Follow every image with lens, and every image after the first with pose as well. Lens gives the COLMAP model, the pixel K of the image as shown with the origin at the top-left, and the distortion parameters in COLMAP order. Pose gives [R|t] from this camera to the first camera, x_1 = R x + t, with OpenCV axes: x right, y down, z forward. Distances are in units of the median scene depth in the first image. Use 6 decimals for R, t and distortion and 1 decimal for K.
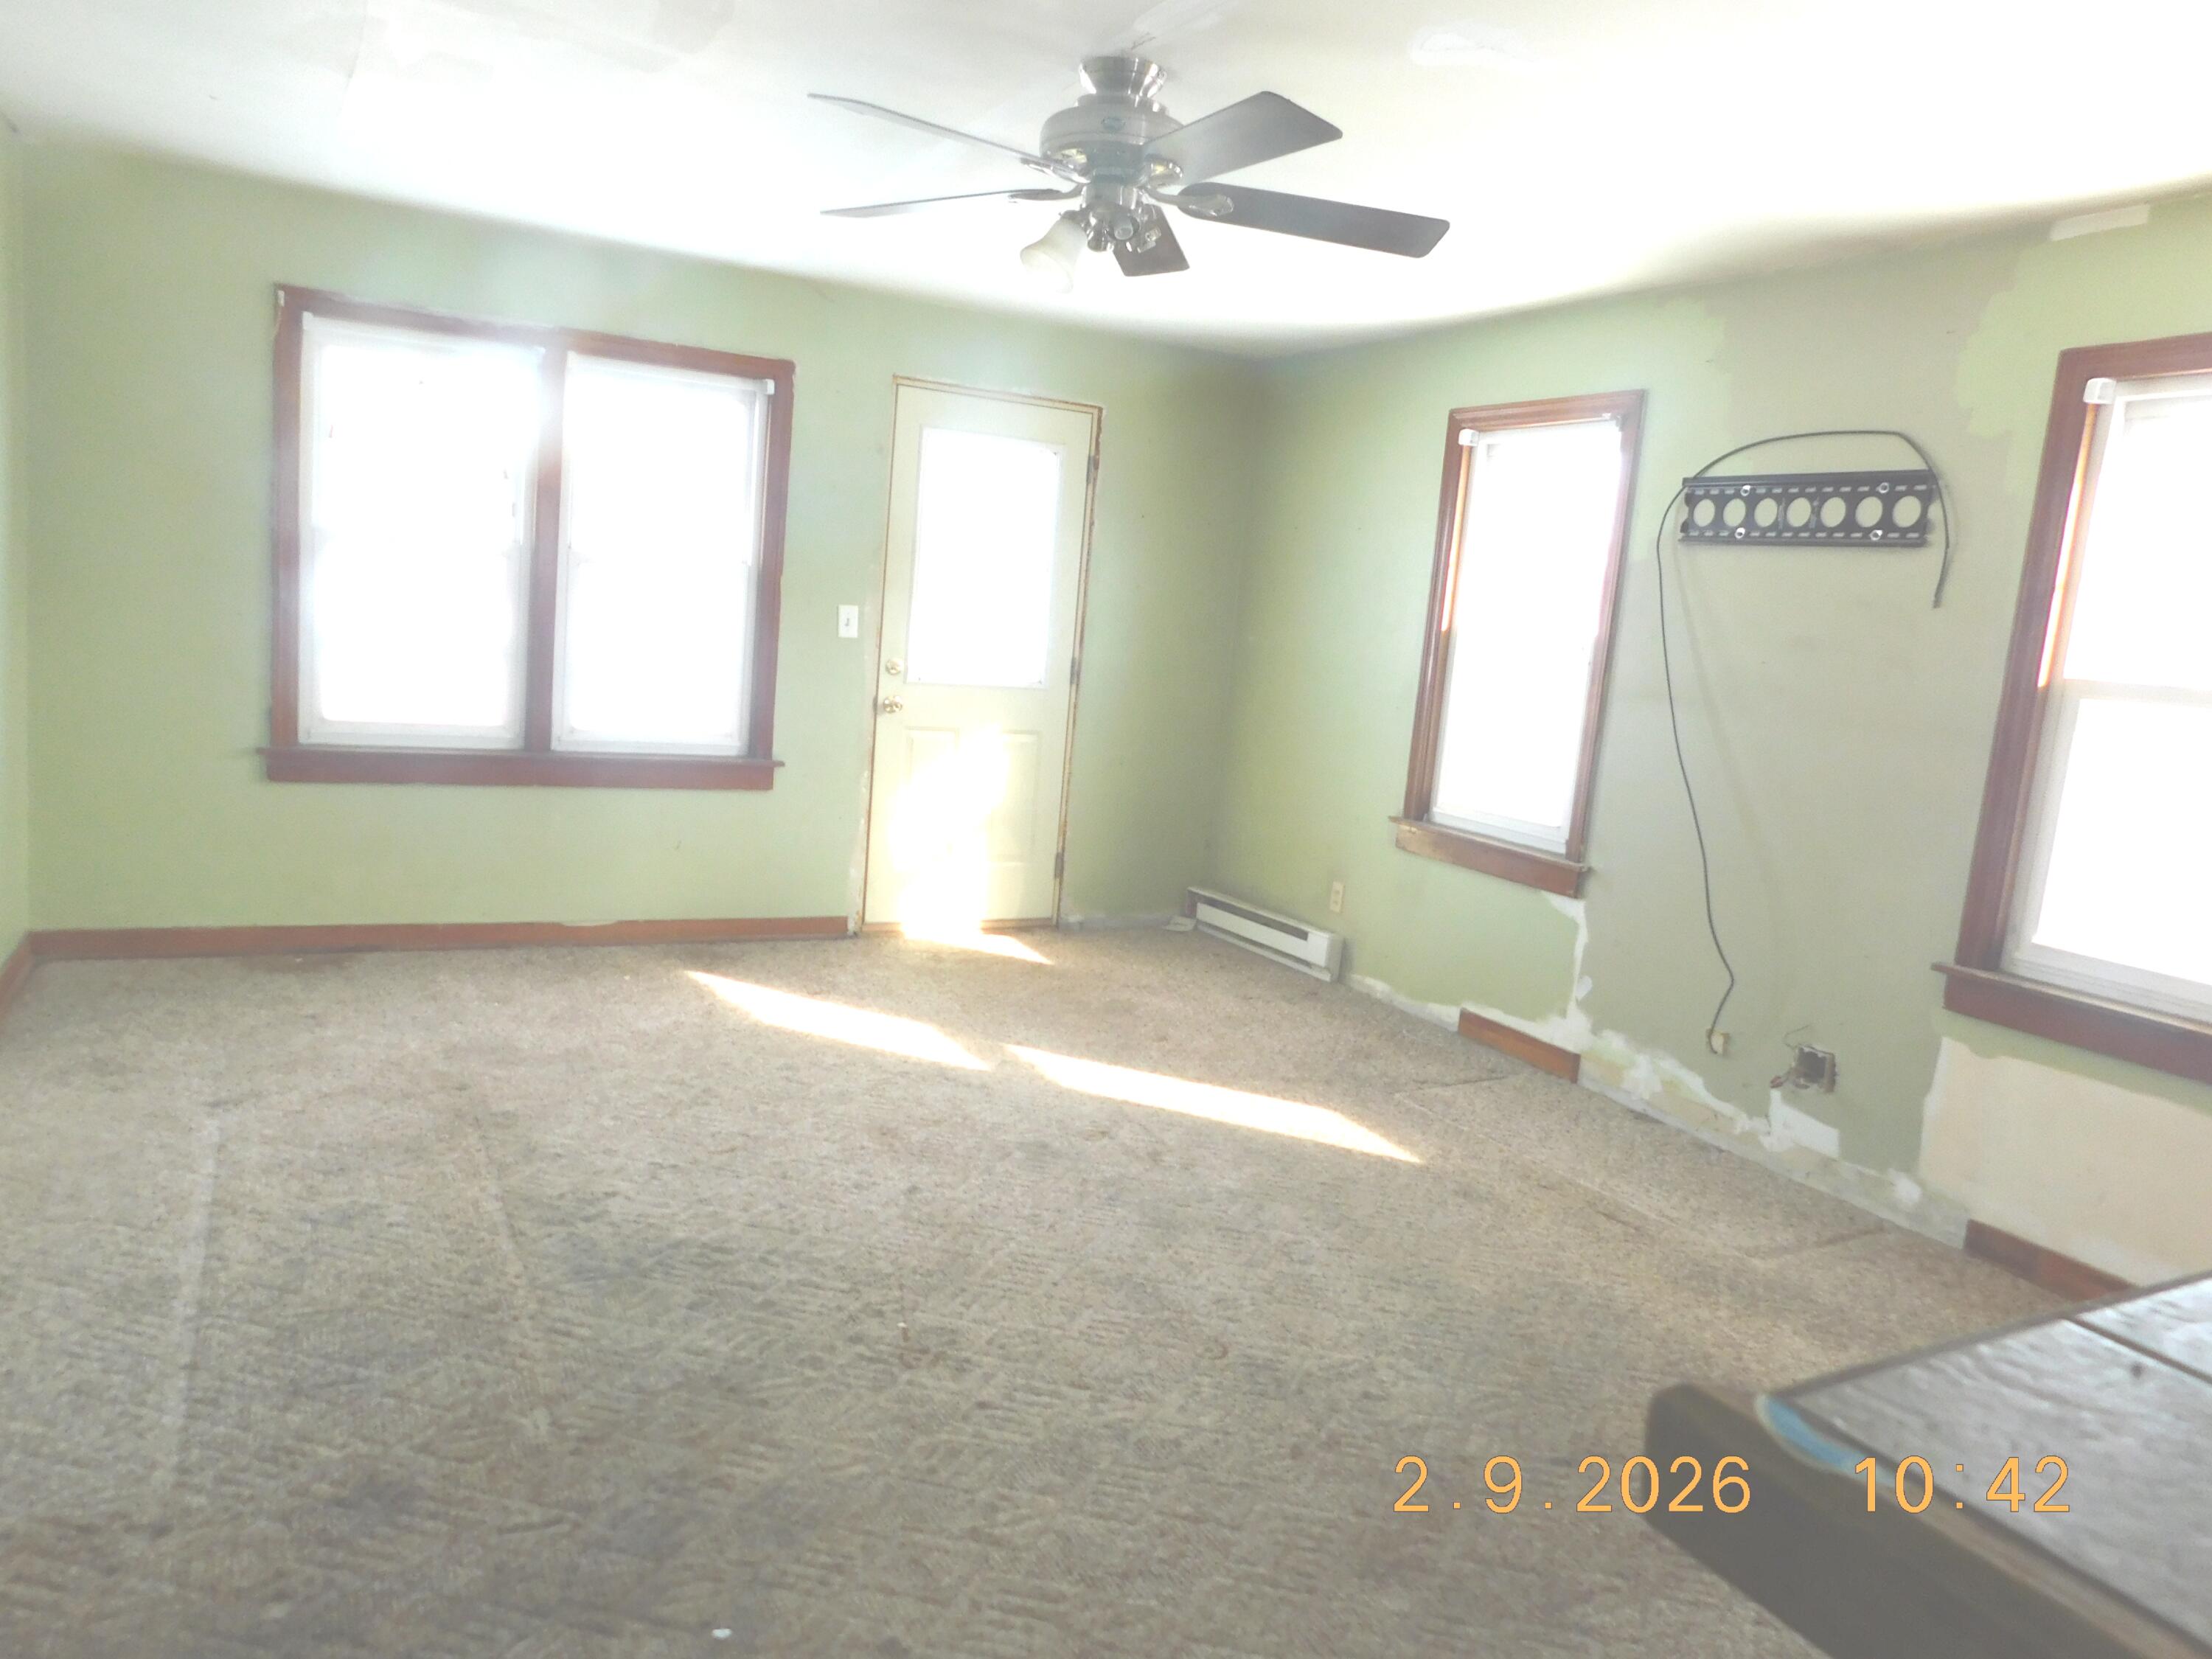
lens RADIAL K [[1489.5, 0, 1102.1], [0, 1489.5, 826.3], [0, 0, 1]] dist [-0.055057, 0.046952]
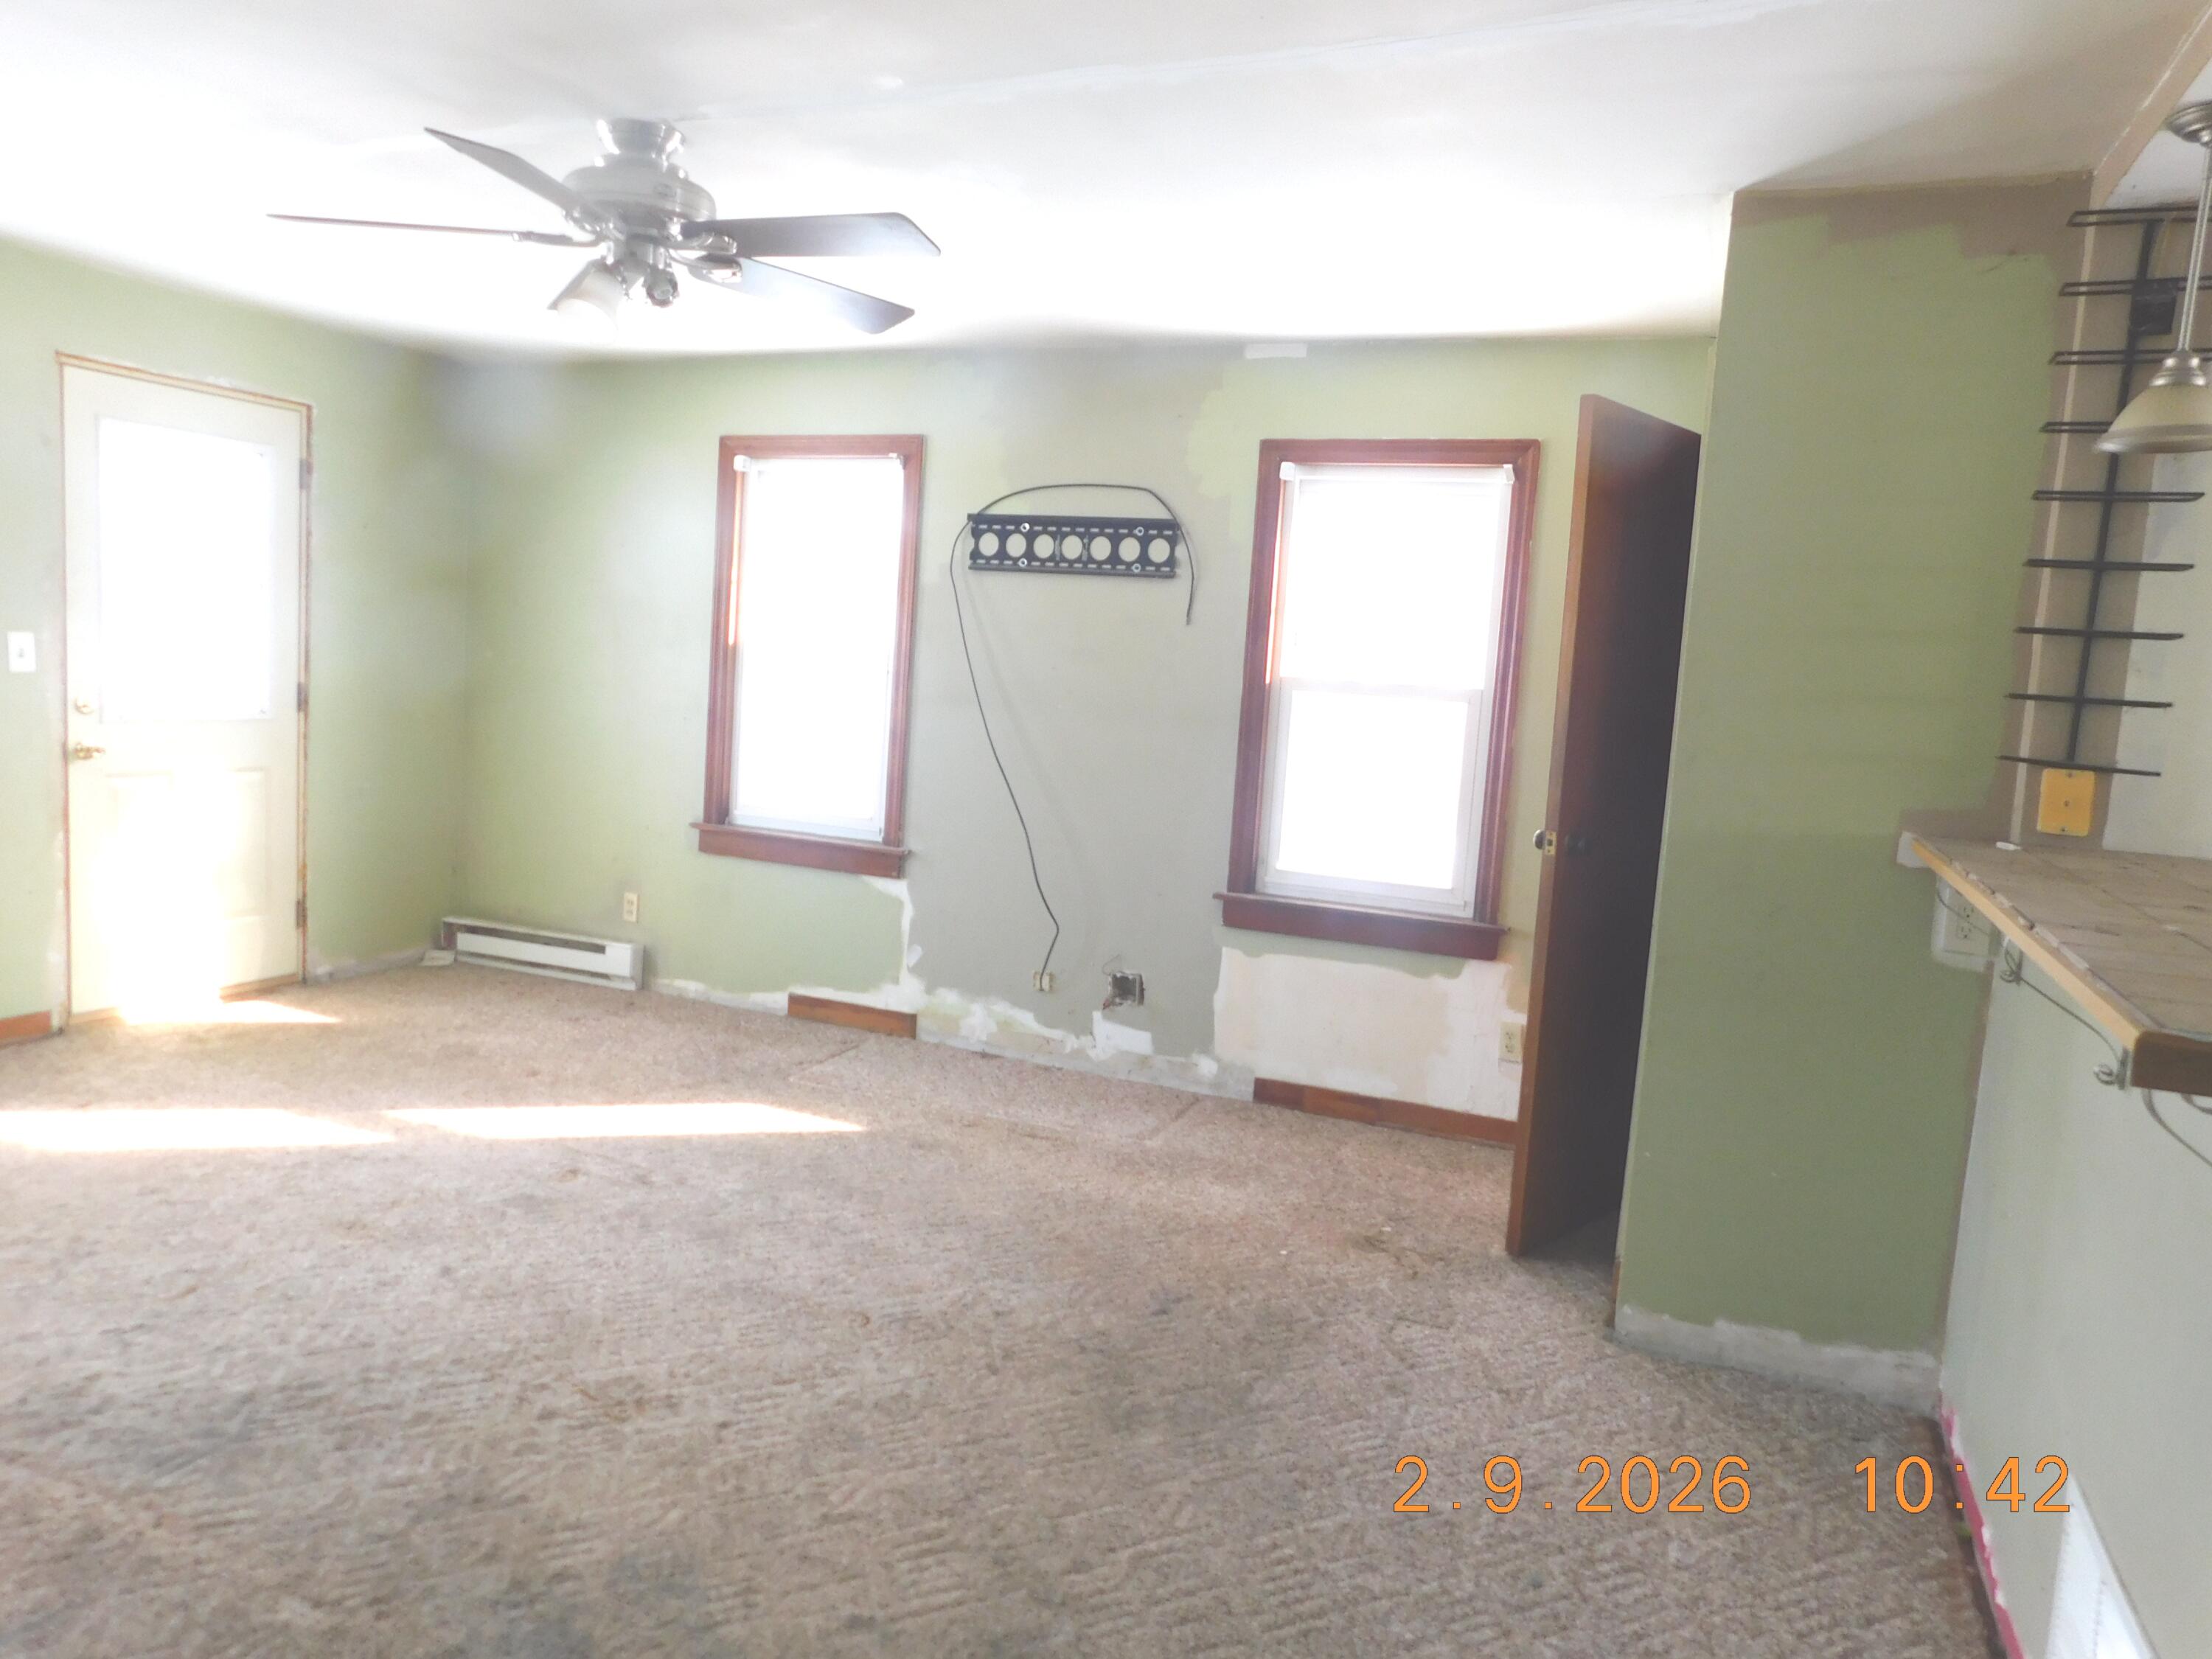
lens RADIAL K [[1489.5, 0, 1111.0], [0, 1489.5, 827.7], [0, 0, 1]] dist [-0.055057, 0.046952]
pose [[0.780048, -0.102201, 0.617317, -0.323034], [0.092935, 0.994552, 0.047222, -0.037078], [-0.618780, 0.020534, 0.785296, 0.000060]]
